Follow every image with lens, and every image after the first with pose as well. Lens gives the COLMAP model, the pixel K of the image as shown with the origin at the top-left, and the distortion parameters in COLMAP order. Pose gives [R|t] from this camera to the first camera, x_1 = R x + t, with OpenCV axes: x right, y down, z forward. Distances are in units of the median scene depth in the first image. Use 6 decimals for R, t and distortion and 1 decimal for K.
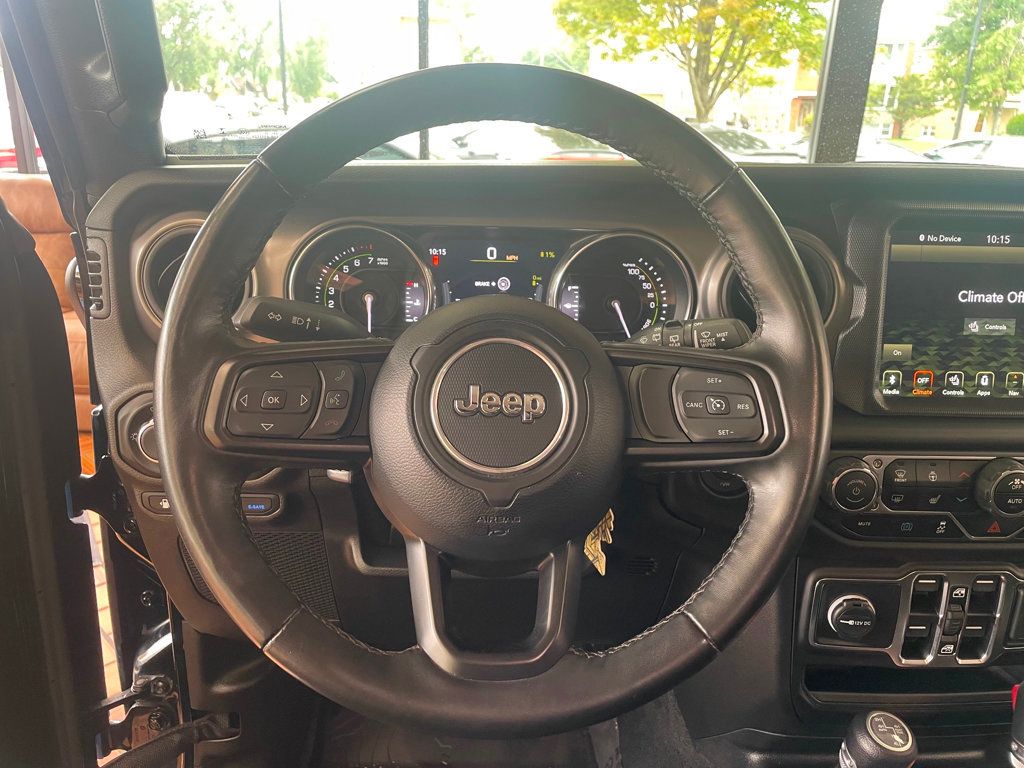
lens RADIAL K [[793.4, 0, 511.4], [0, 793.4, 390.9], [0, 0, 1]] dist [0.004841, -0.035237]
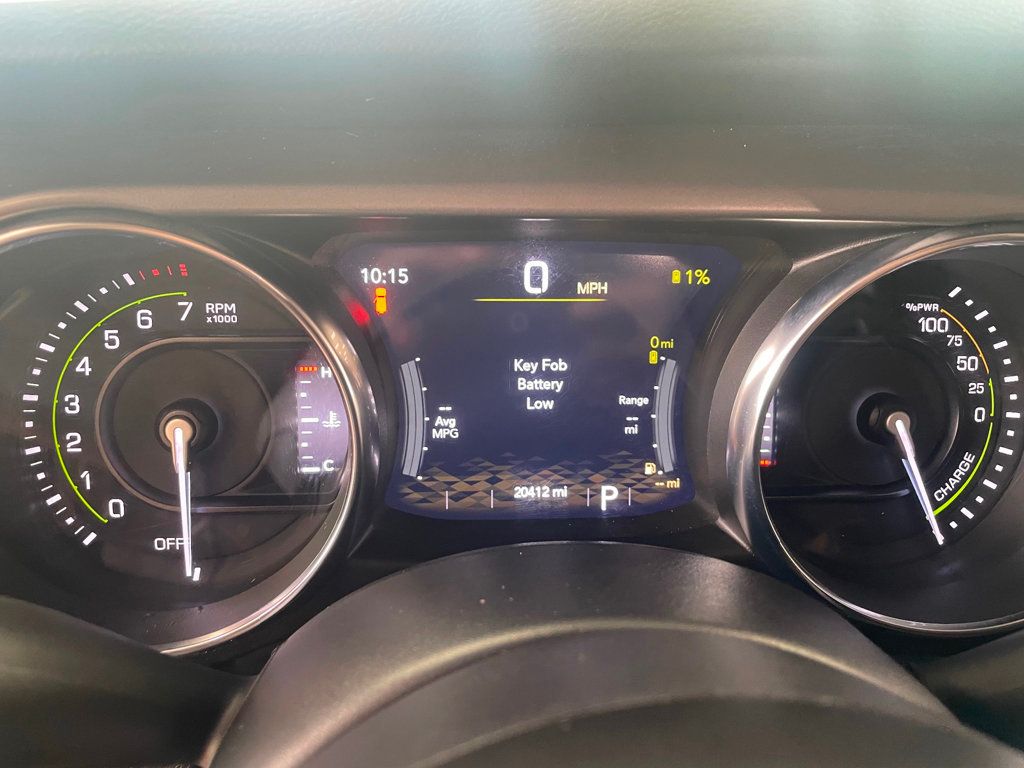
lens RADIAL K [[793.4, 0, 511.3], [0, 793.4, 379.5], [0, 0, 1]] dist [0.004841, -0.035237]
pose [[0.999090, -0.022212, 0.036414, -0.051264], [0.019366, 0.996864, 0.076725, -0.158508], [-0.038004, -0.075950, 0.996387, 0.654755]]
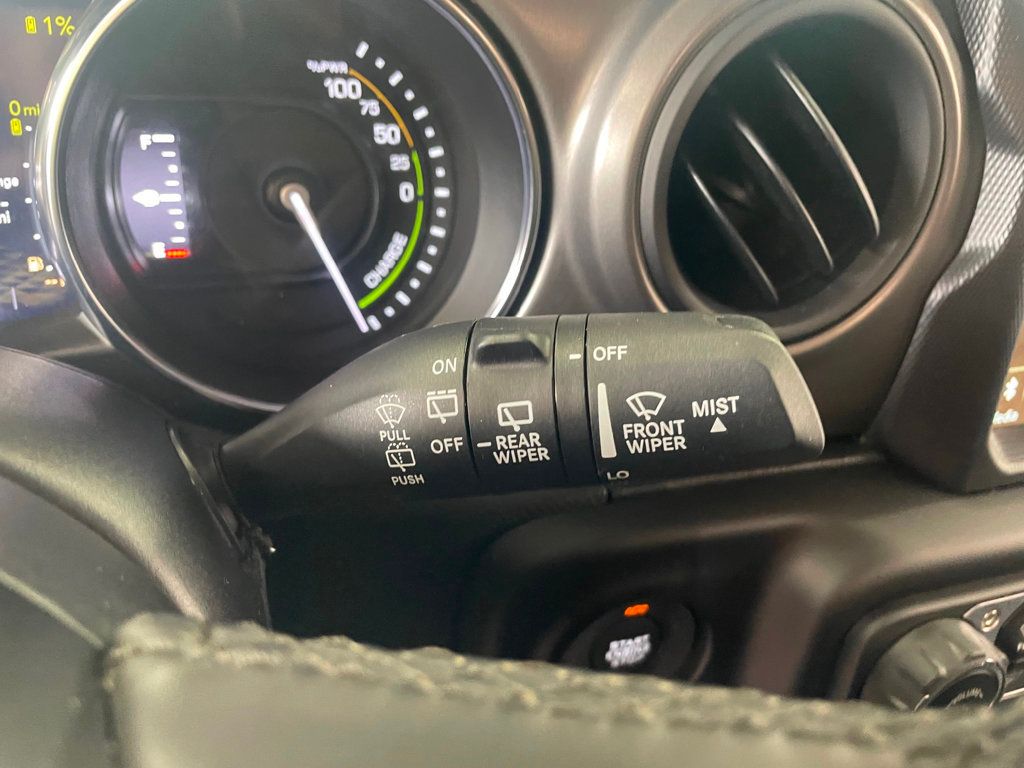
lens RADIAL K [[793.4, 0, 508.7], [0, 793.4, 390.4], [0, 0, 1]] dist [0.004841, -0.035237]
pose [[0.951243, -0.102665, 0.290856, 0.112494], [0.024325, 0.965013, 0.261071, -0.115492], [-0.307483, -0.241267, 0.920459, 0.658107]]
